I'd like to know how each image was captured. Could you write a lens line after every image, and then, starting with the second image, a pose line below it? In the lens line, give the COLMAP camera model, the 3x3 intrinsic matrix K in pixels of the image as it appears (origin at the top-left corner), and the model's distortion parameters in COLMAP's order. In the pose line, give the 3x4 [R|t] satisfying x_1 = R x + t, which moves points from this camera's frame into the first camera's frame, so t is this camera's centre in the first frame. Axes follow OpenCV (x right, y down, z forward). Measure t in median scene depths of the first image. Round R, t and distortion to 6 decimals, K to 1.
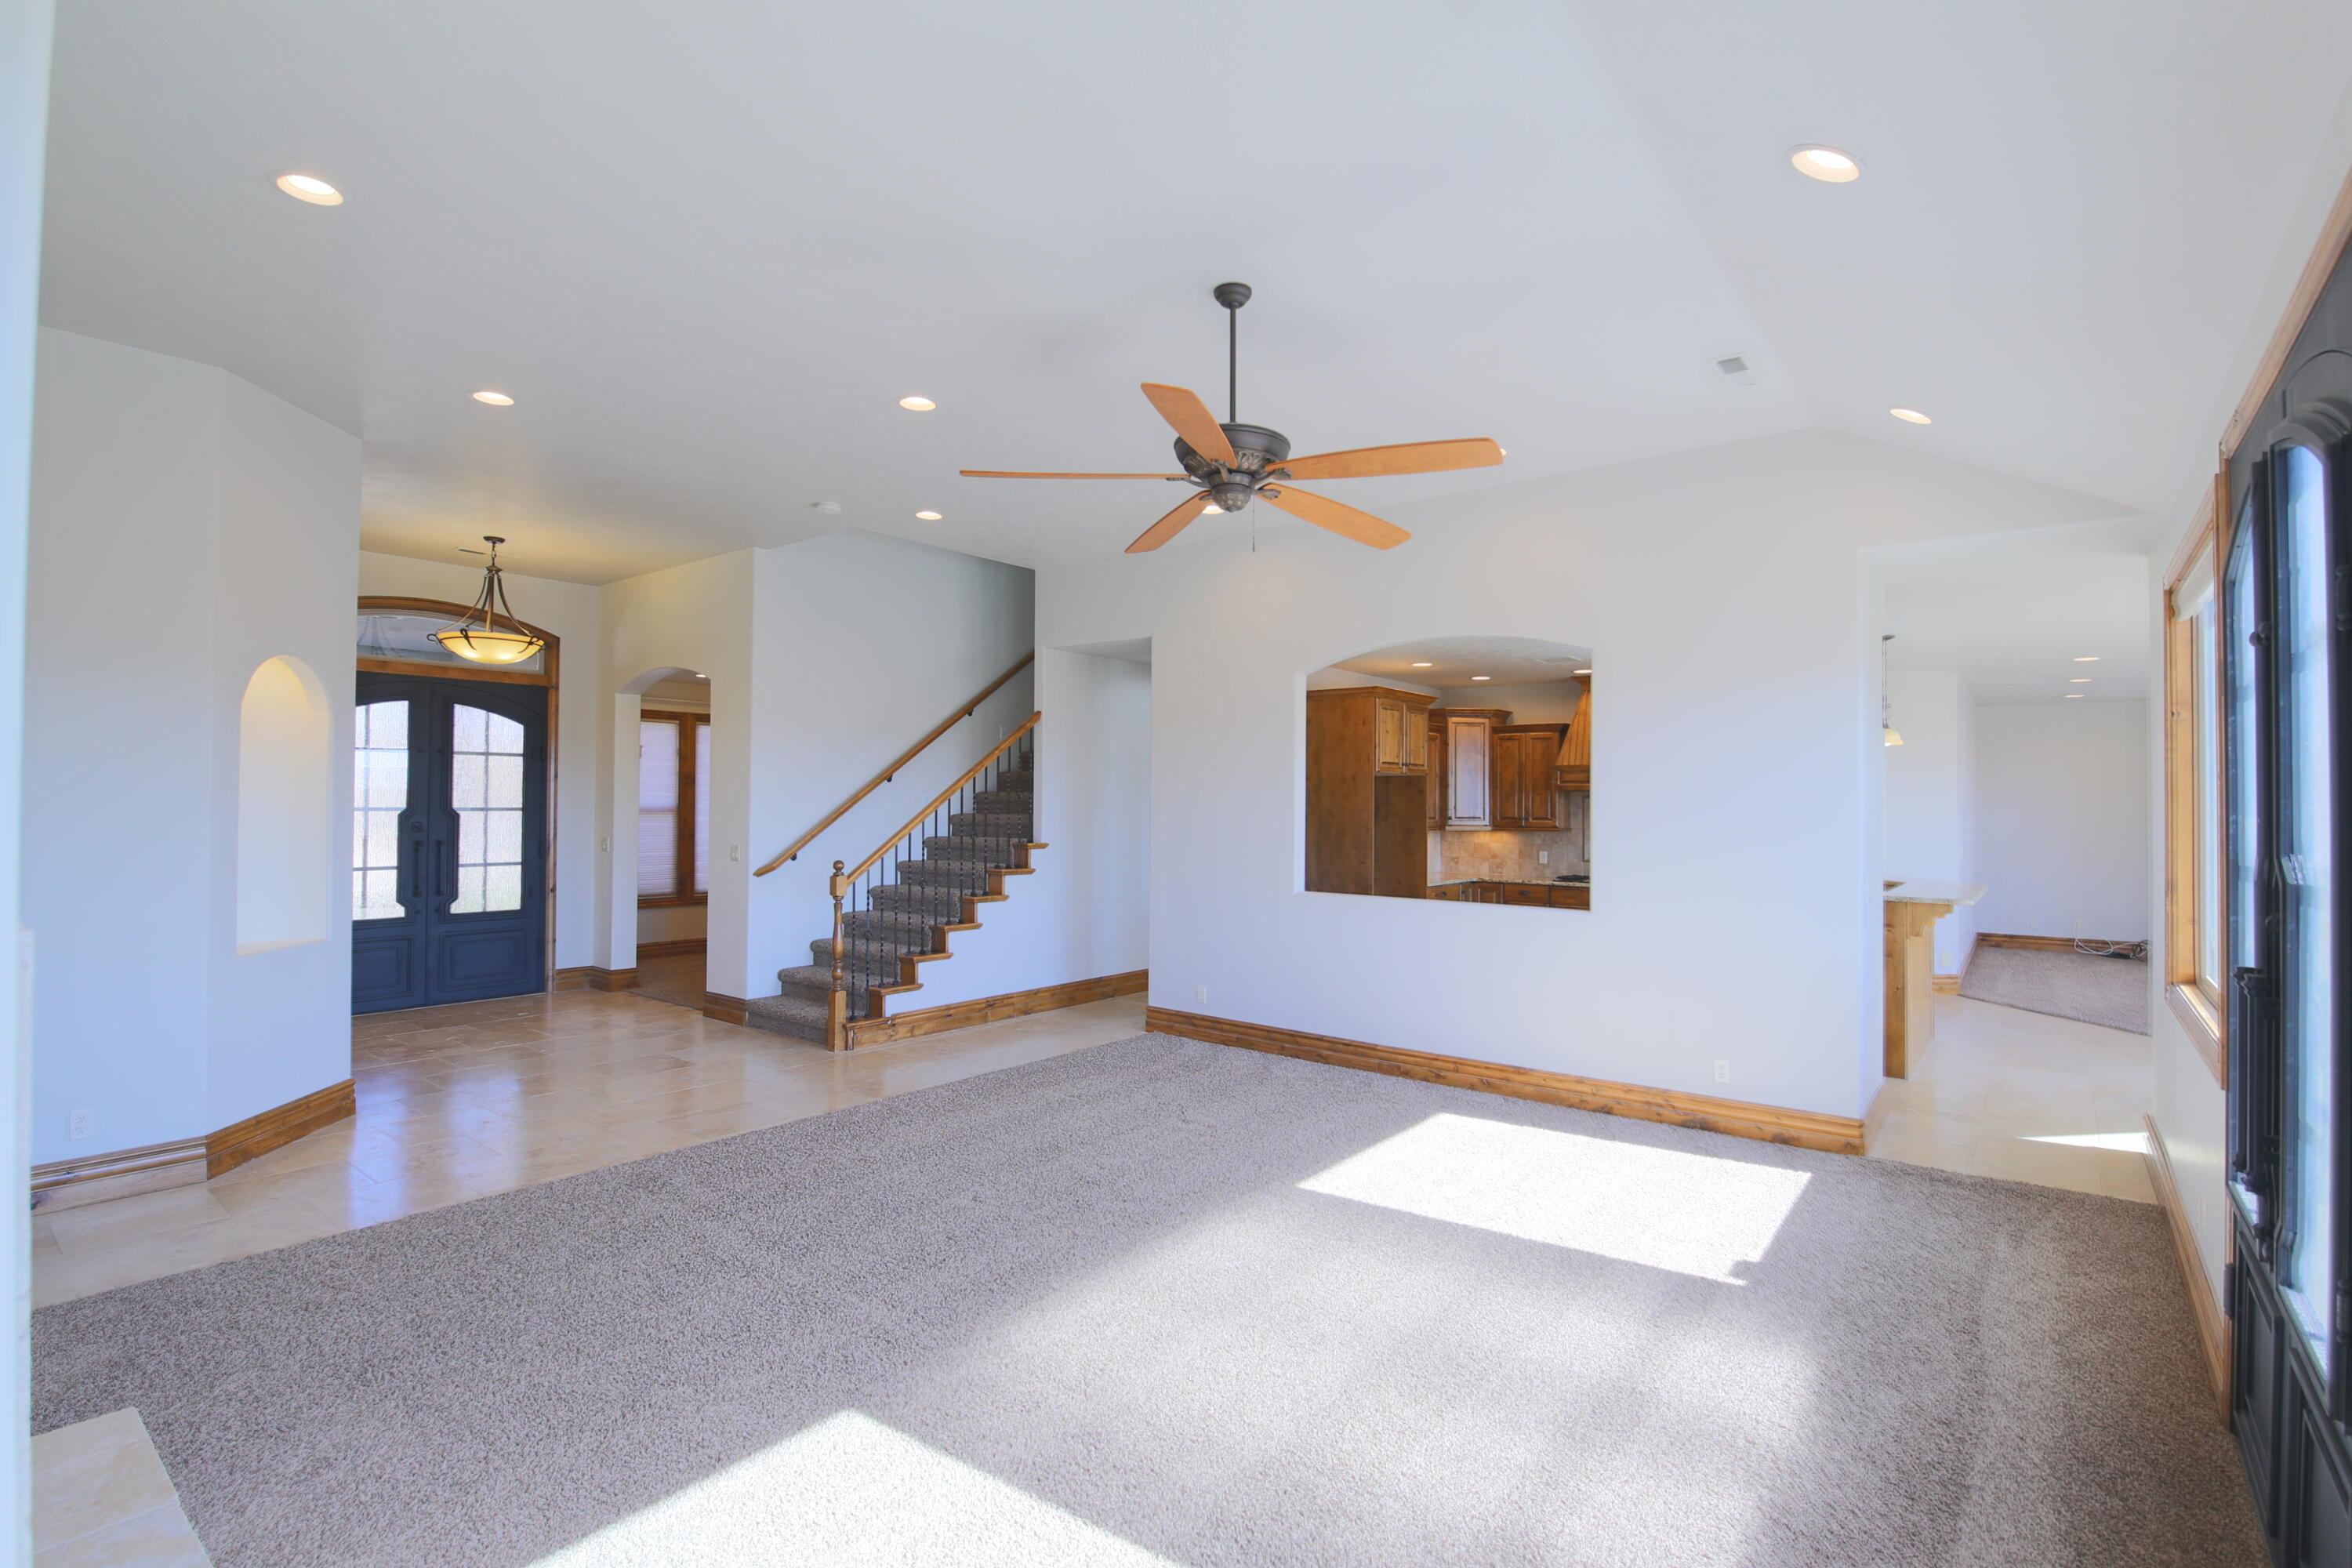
lens RADIAL K [[1081.7, 0, 1178.5], [0, 1081.7, 788.2], [0, 0, 1]] dist [-0.003996, -0.008862]
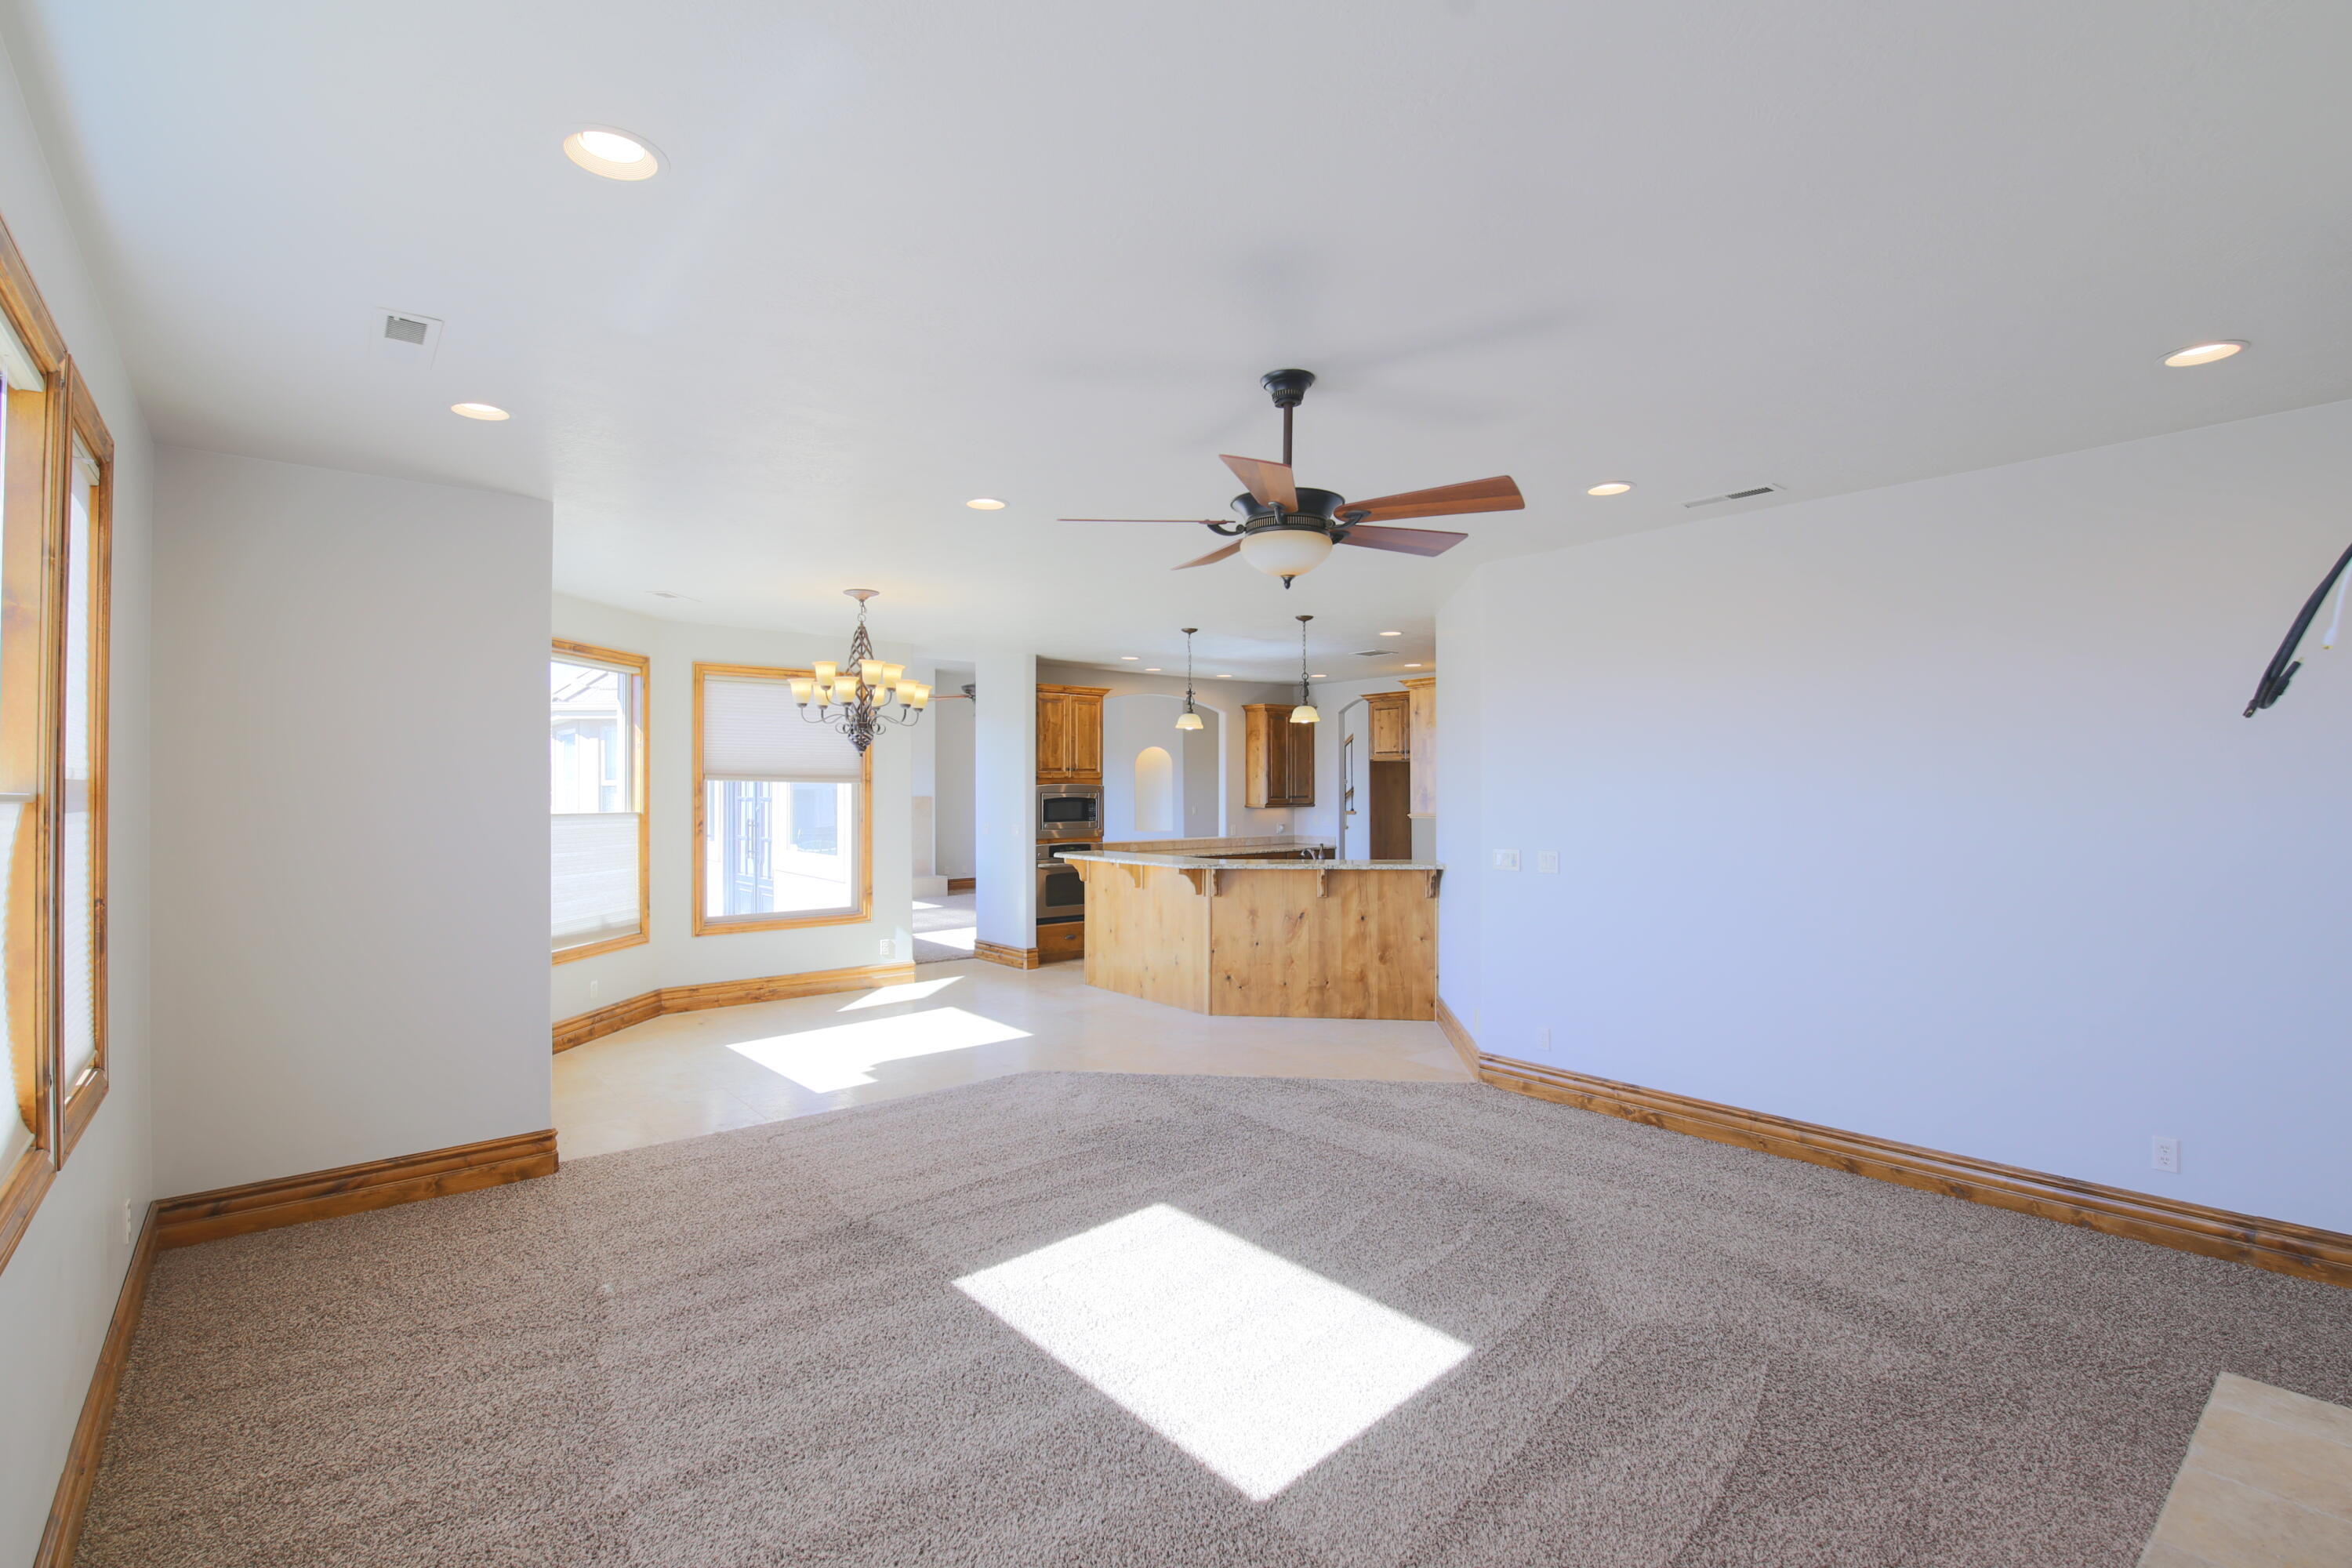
lens RADIAL K [[1081.7, 0, 1158.4], [0, 1081.7, 771.3], [0, 0, 1]] dist [-0.003996, -0.008862]
pose [[-0.221300, -0.023176, -0.974930, 1.558019], [0.014591, 0.999527, -0.027073, 0.029942], [0.975097, -0.020216, -0.220858, 1.087607]]
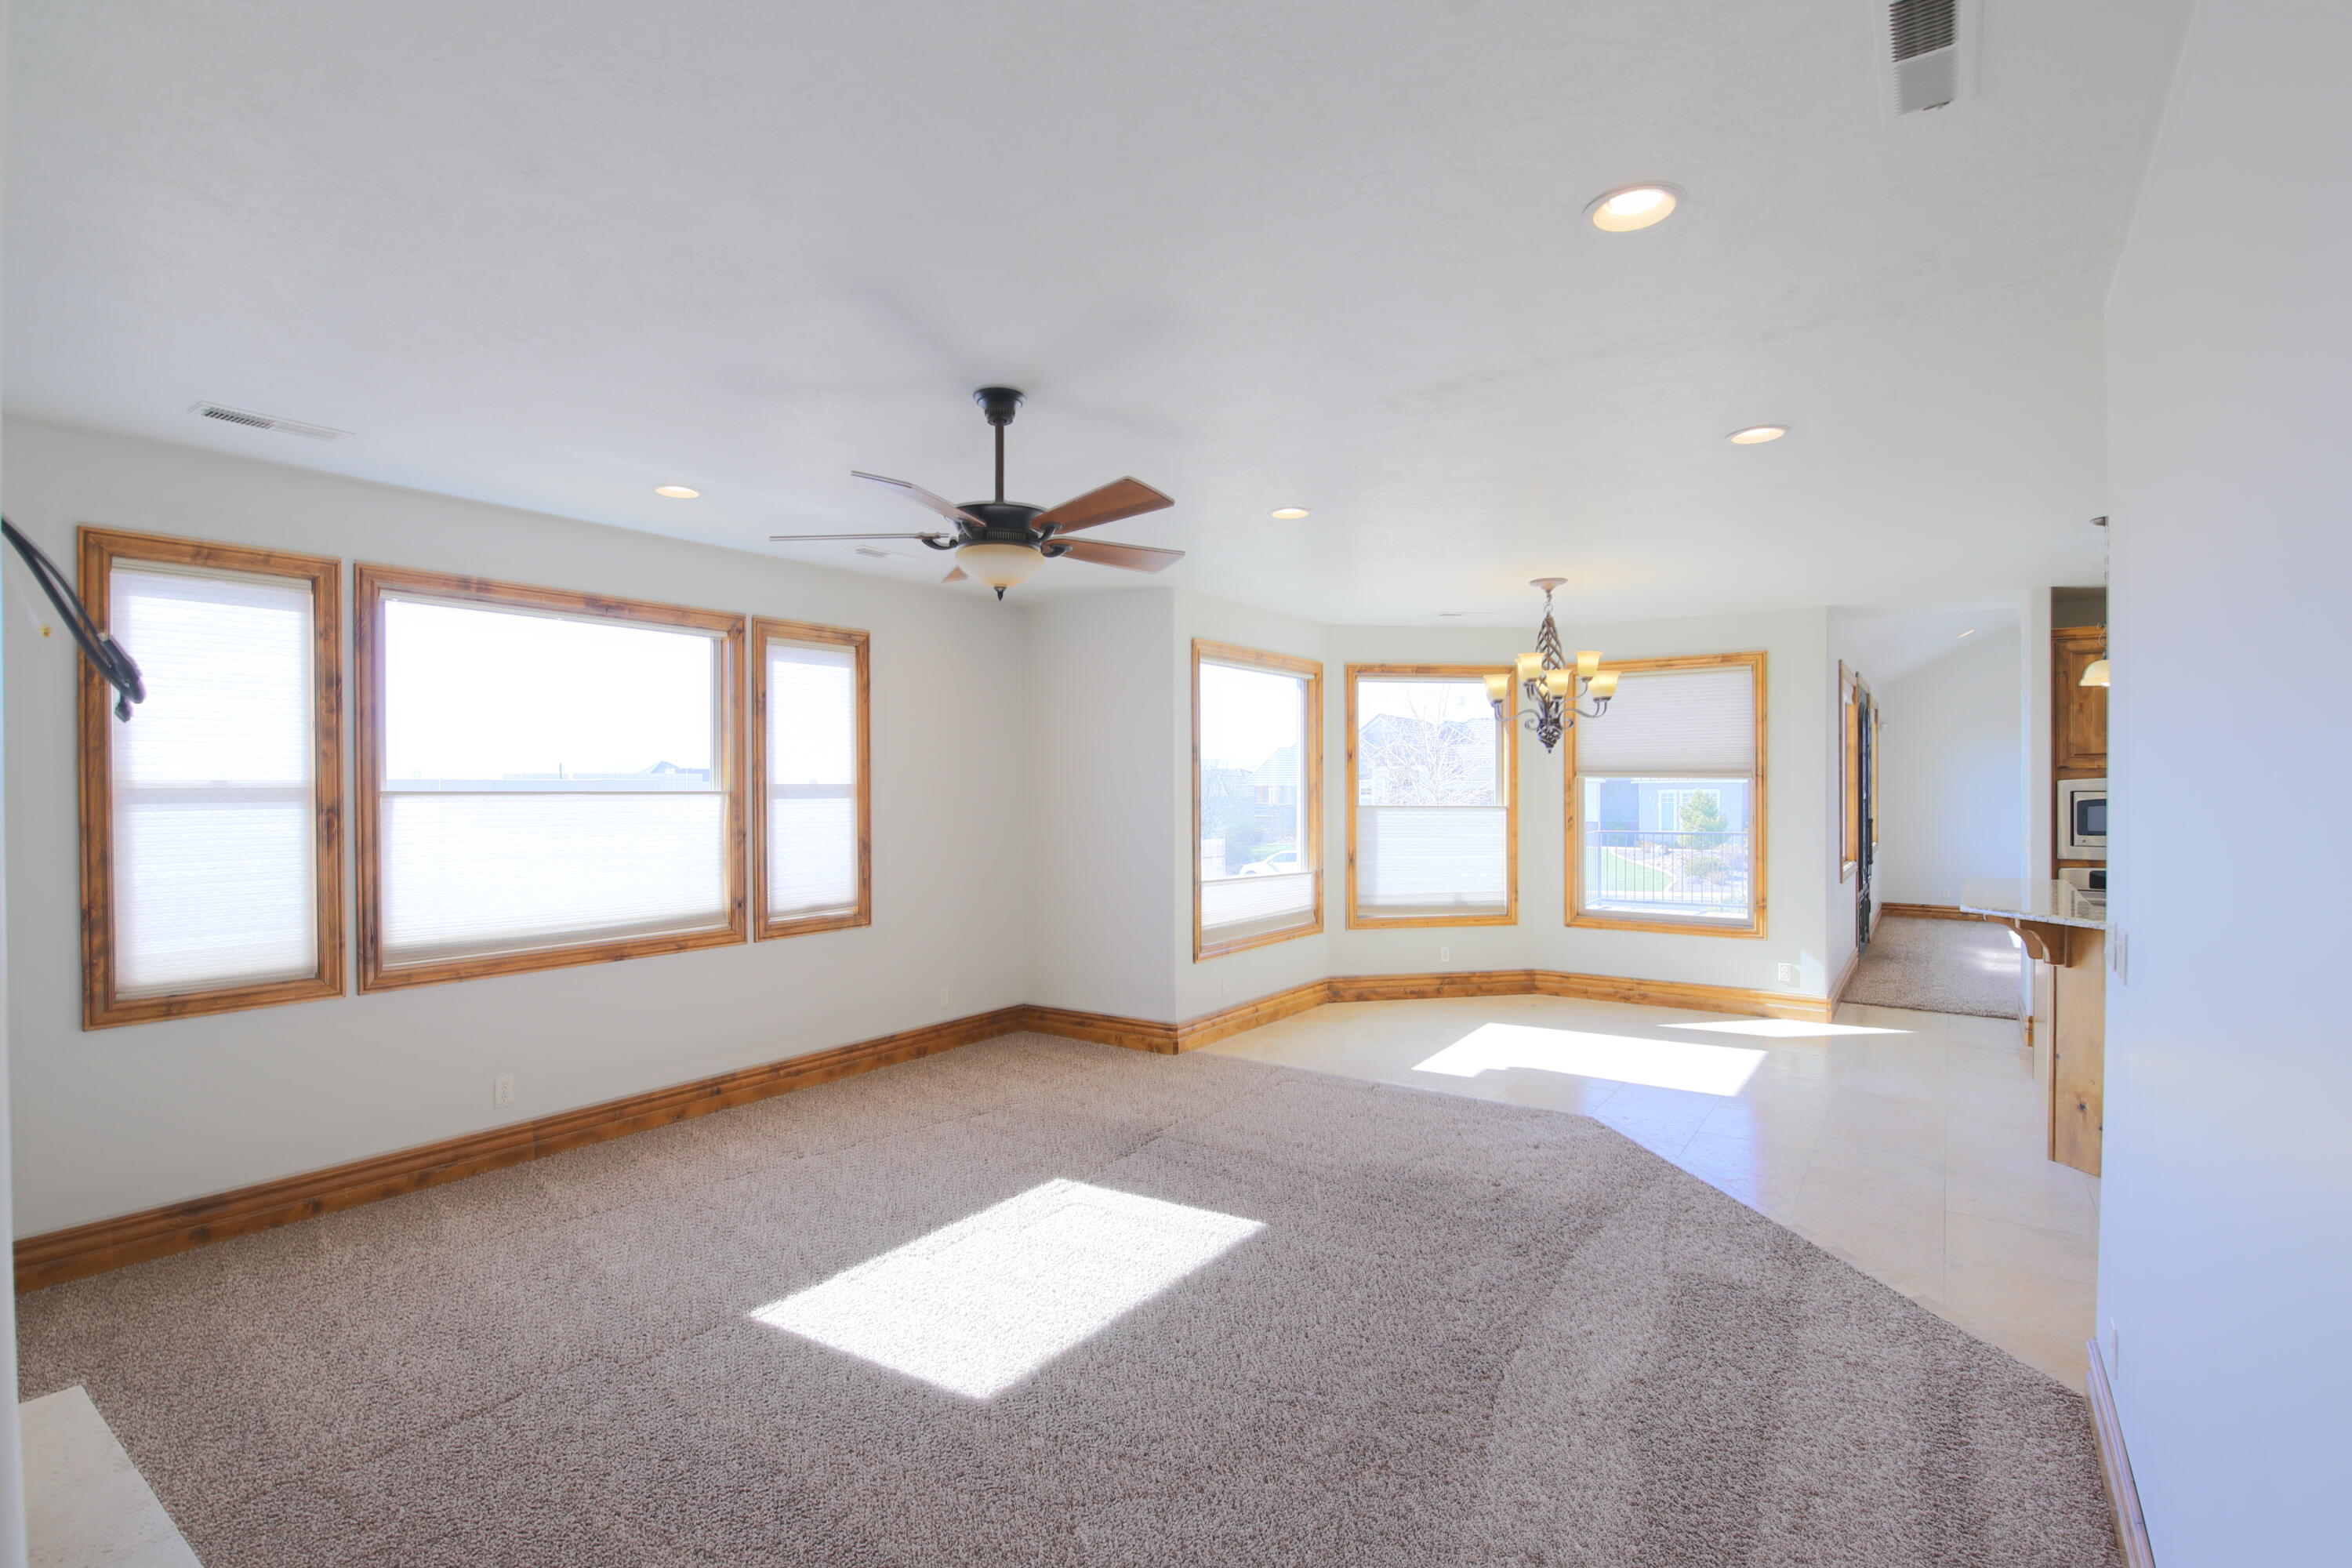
lens RADIAL K [[1081.7, 0, 1178.1], [0, 1081.7, 790.8], [0, 0, 1]] dist [-0.003996, -0.008862]
pose [[-0.998561, -0.003261, -0.053537, 1.126468], [-0.002849, 0.999966, -0.007765, 0.027680], [0.053561, -0.007602, -0.998536, 1.456159]]
